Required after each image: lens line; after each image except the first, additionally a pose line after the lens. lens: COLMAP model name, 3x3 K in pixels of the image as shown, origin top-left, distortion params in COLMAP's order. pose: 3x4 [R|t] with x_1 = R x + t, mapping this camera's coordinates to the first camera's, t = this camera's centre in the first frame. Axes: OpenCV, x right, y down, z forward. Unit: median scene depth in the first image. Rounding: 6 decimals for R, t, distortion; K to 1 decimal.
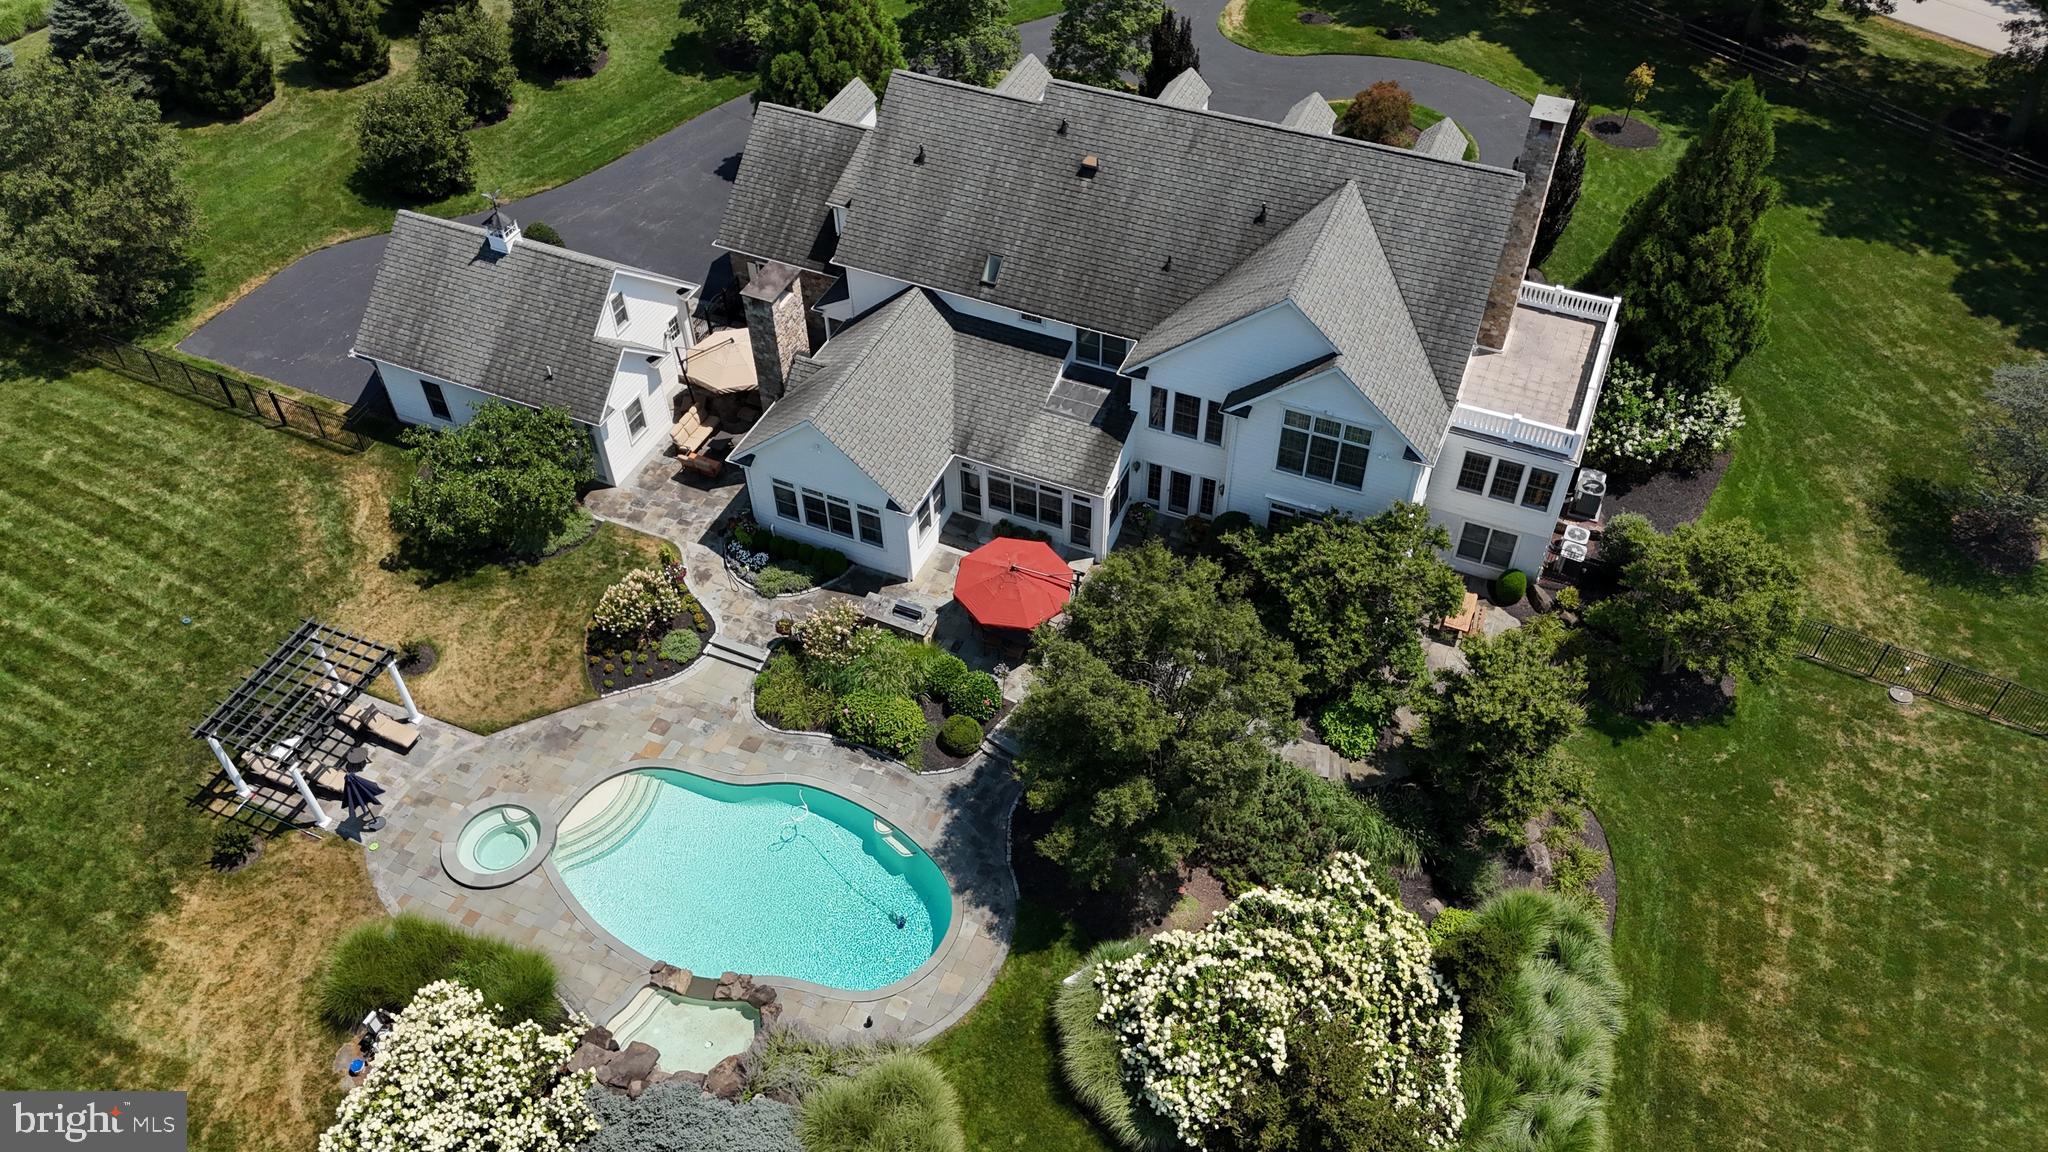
lens RADIAL K [[1521.8, 0, 1021.5], [0, 1521.8, 570.8], [0, 0, 1]] dist [0.070379, -0.068154]
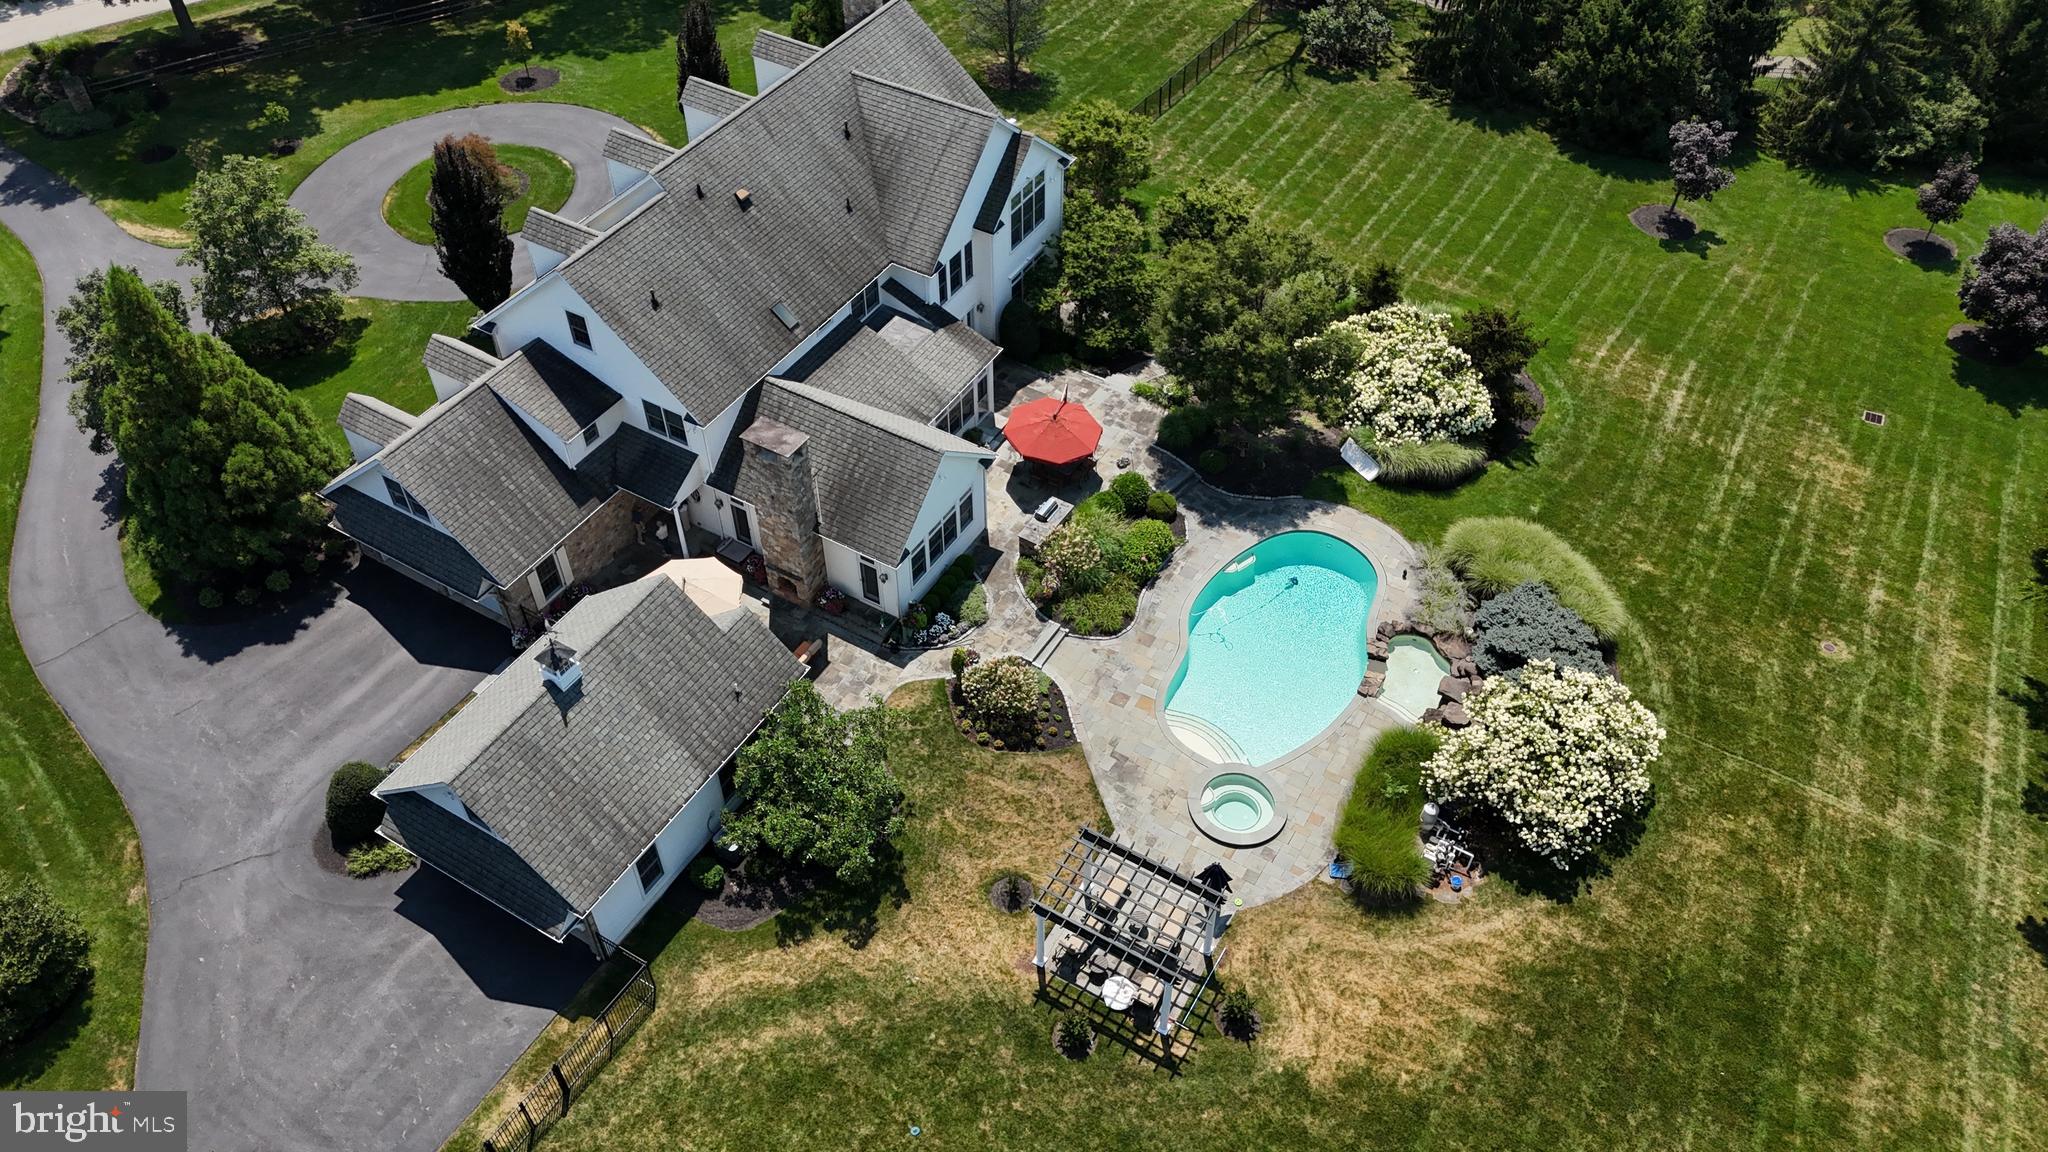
lens RADIAL K [[1521.8, 0, 1038.1], [0, 1521.8, 570.3], [0, 0, 1]] dist [0.070379, -0.068154]
pose [[0.117561, -0.705734, 0.698655, -0.915939], [0.707015, 0.553522, 0.440163, -0.464018], [-0.697359, 0.442213, 0.564037, 0.354976]]
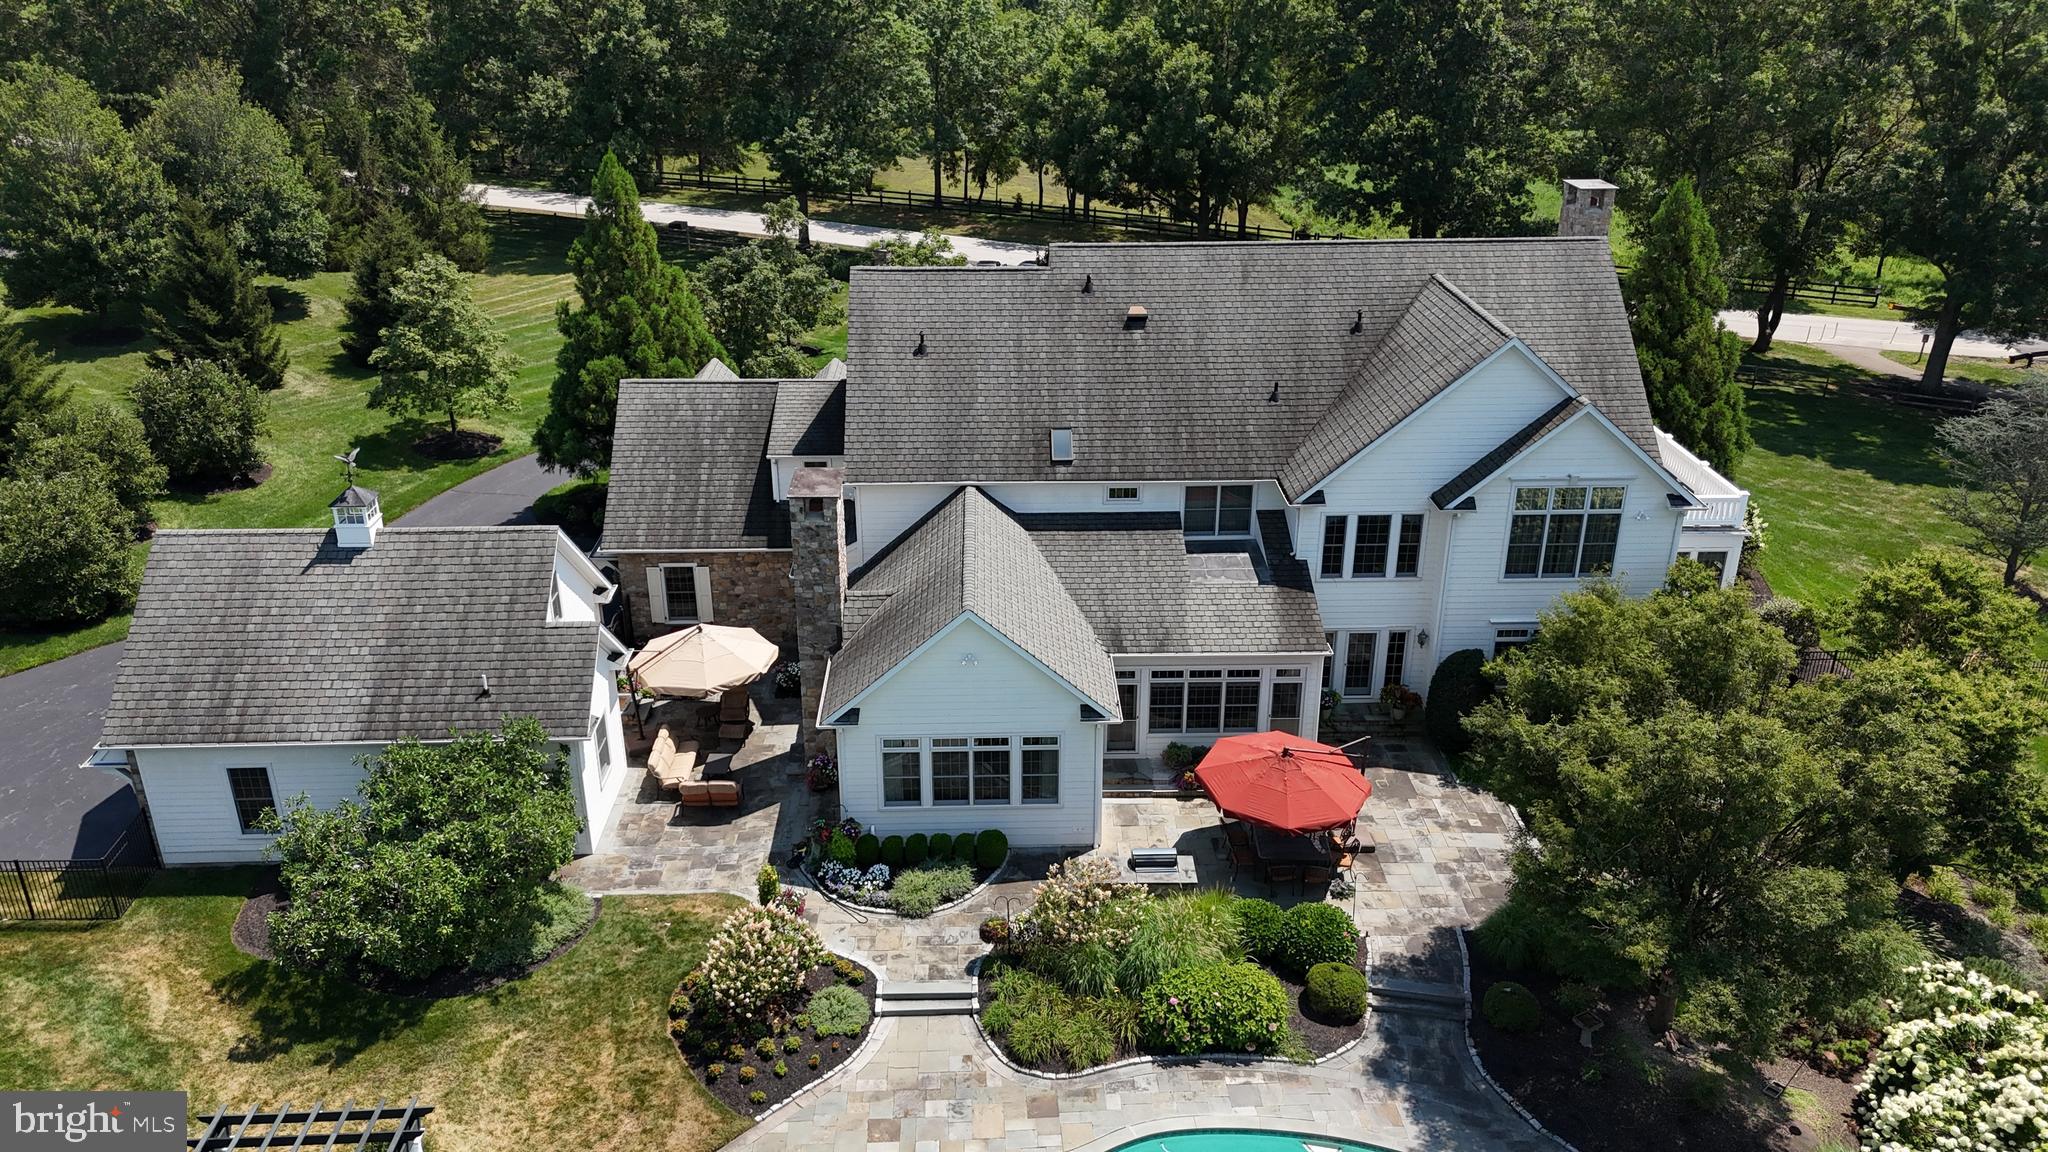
lens RADIAL K [[1521.8, 0, 1024.2], [0, 1521.8, 565.9], [0, 0, 1]] dist [0.070379, -0.068154]
pose [[0.903574, -0.158519, 0.398027, -0.371795], [0.298772, 0.898998, -0.320216, 0.107534], [-0.307065, 0.408258, 0.859672, 0.369937]]
